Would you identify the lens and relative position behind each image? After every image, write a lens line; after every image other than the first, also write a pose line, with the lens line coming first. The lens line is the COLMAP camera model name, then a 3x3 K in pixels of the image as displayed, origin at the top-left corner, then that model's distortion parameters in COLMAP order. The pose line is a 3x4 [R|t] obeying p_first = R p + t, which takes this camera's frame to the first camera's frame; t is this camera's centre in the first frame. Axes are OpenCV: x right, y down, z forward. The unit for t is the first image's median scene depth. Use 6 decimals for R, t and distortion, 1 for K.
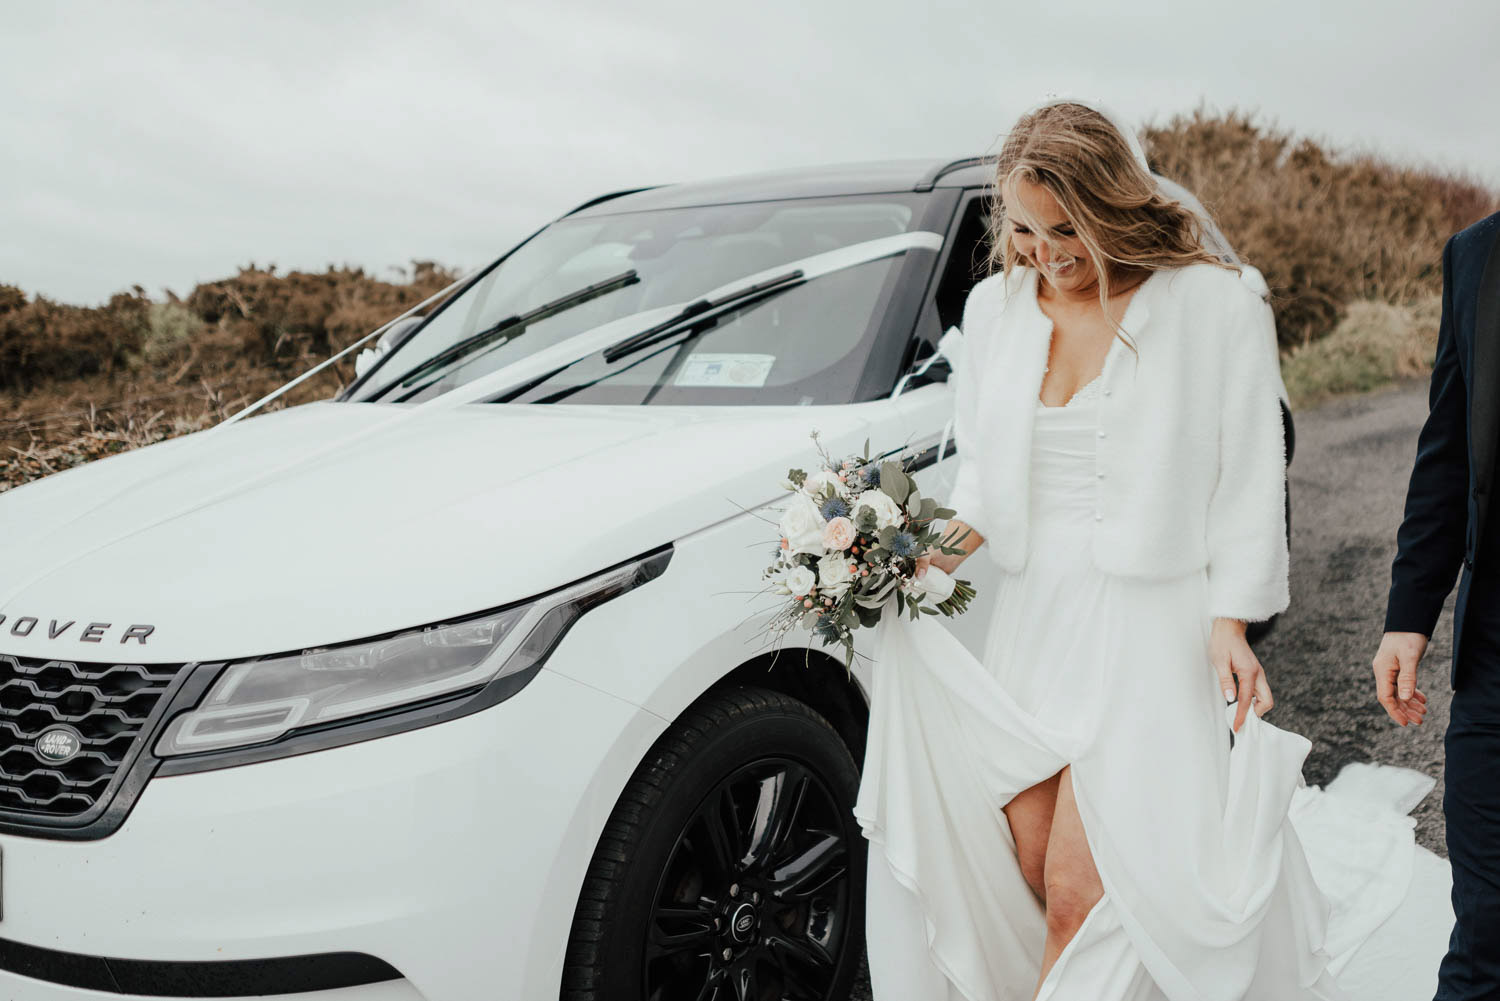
lens RADIAL K [[1372.8, 0, 755.9], [0, 1372.8, 499.0], [0, 0, 1]] dist [0.000821, -0.001080]
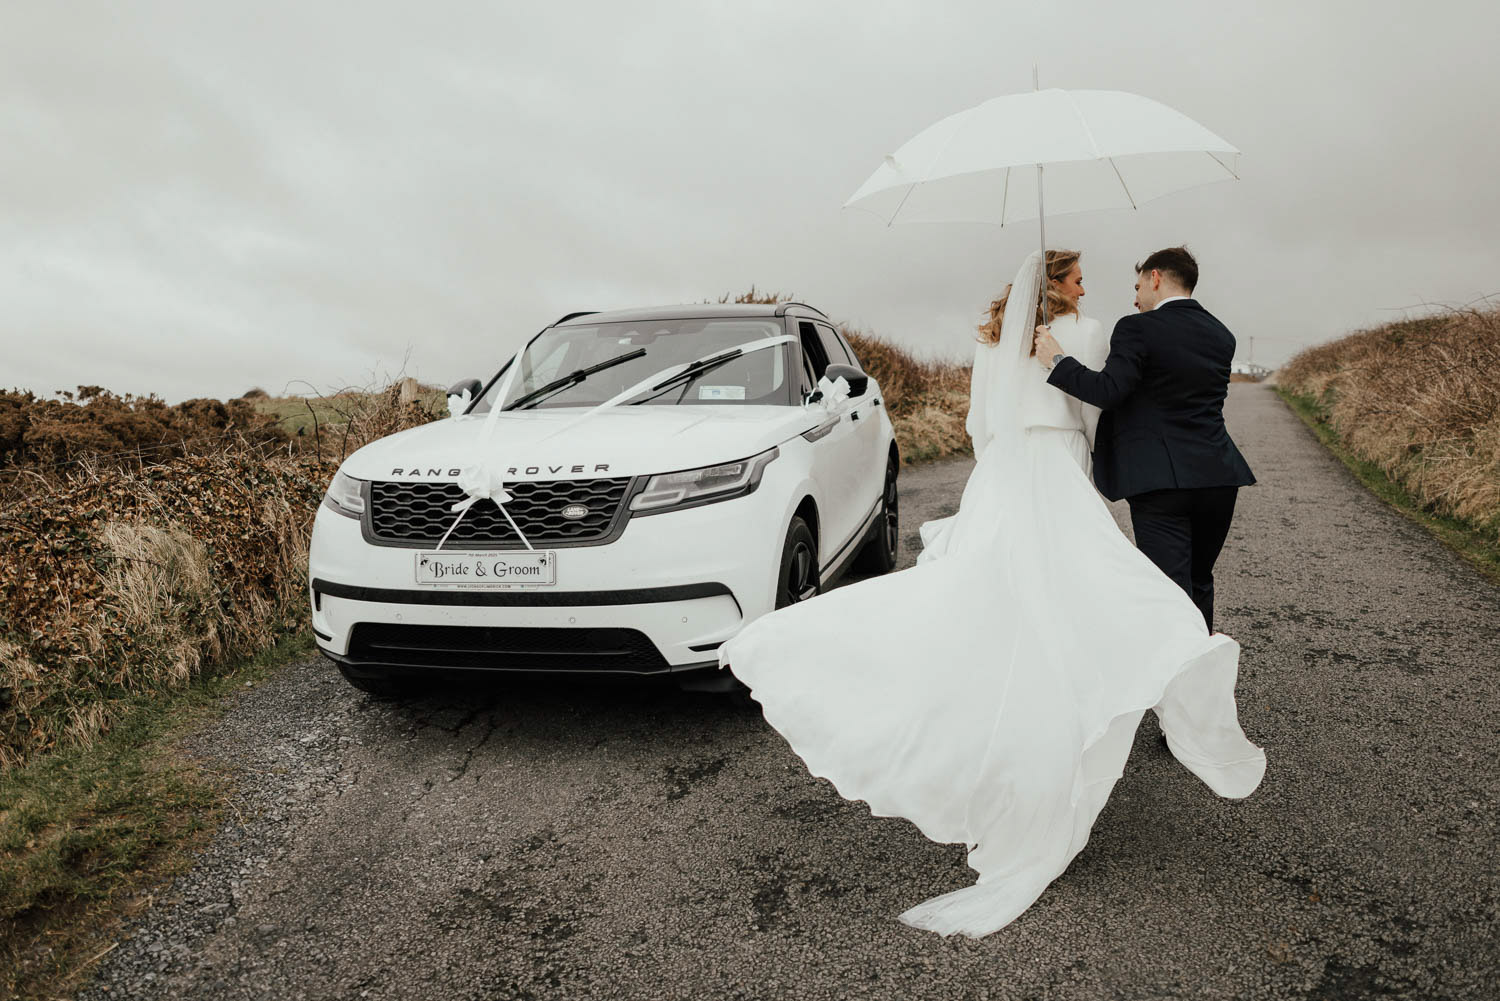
lens RADIAL K [[1053.0, 0, 746.1], [0, 1053.0, 493.9], [0, 0, 1]] dist [-0.073045, 0.031087]
pose [[0.946188, -0.000910, 0.323616, -0.803851], [0.026984, 0.996736, -0.076091, 0.290022], [-0.322490, 0.080729, 0.943124, -0.812268]]
